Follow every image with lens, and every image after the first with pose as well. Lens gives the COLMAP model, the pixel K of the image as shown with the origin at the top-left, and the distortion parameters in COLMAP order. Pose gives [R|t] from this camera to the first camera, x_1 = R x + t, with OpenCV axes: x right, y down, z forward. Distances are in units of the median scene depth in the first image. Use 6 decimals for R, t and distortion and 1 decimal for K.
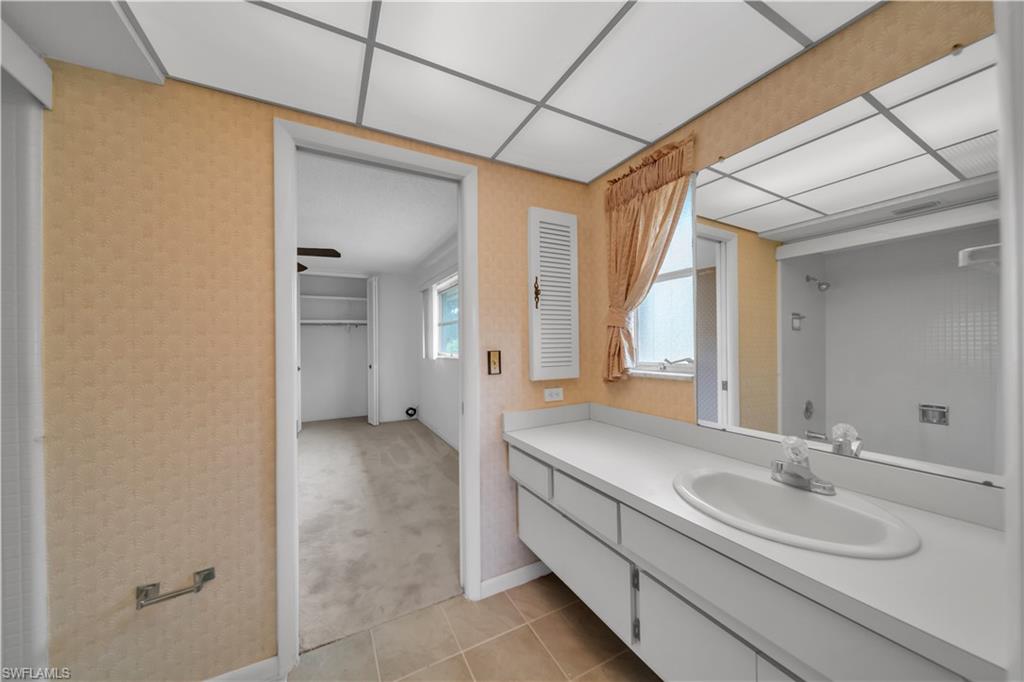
lens RADIAL K [[355.0, 0, 510.1], [0, 355.0, 345.1], [0, 0, 1]] dist [-0.001300, -0.000114]
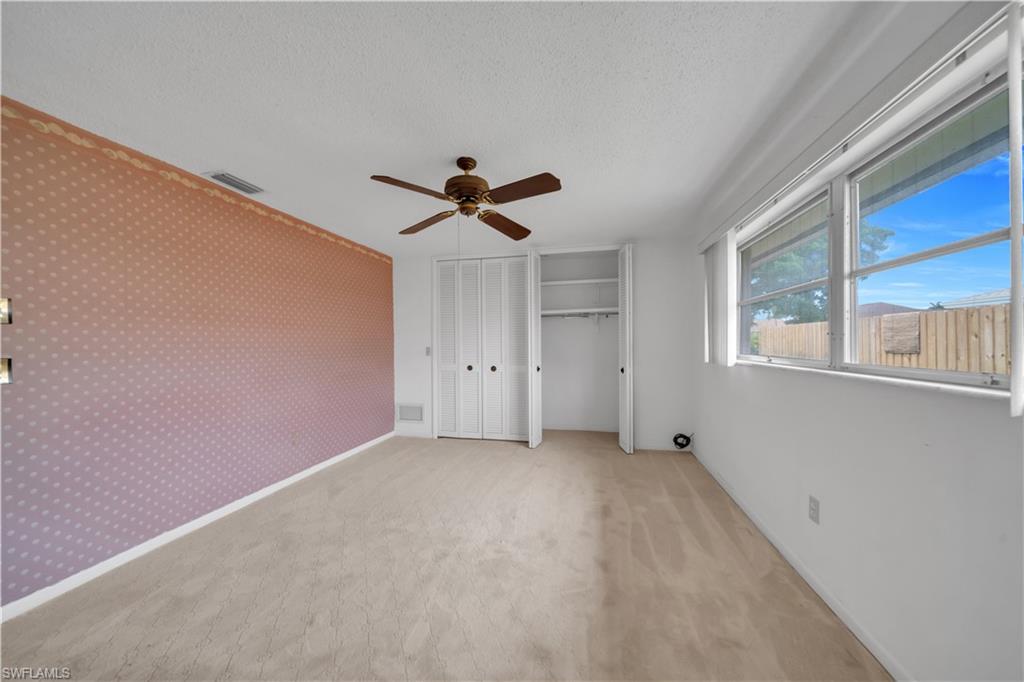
lens RADIAL K [[353.7, 0, 512.6], [0, 353.7, 343.4], [0, 0, 1]] dist [0.000496, -0.000313]
pose [[0.763285, 0.006016, -0.646034, -0.130103], [-0.001030, 0.999967, 0.008095, 0.000433], [0.646061, -0.005514, 0.763266, 0.403074]]
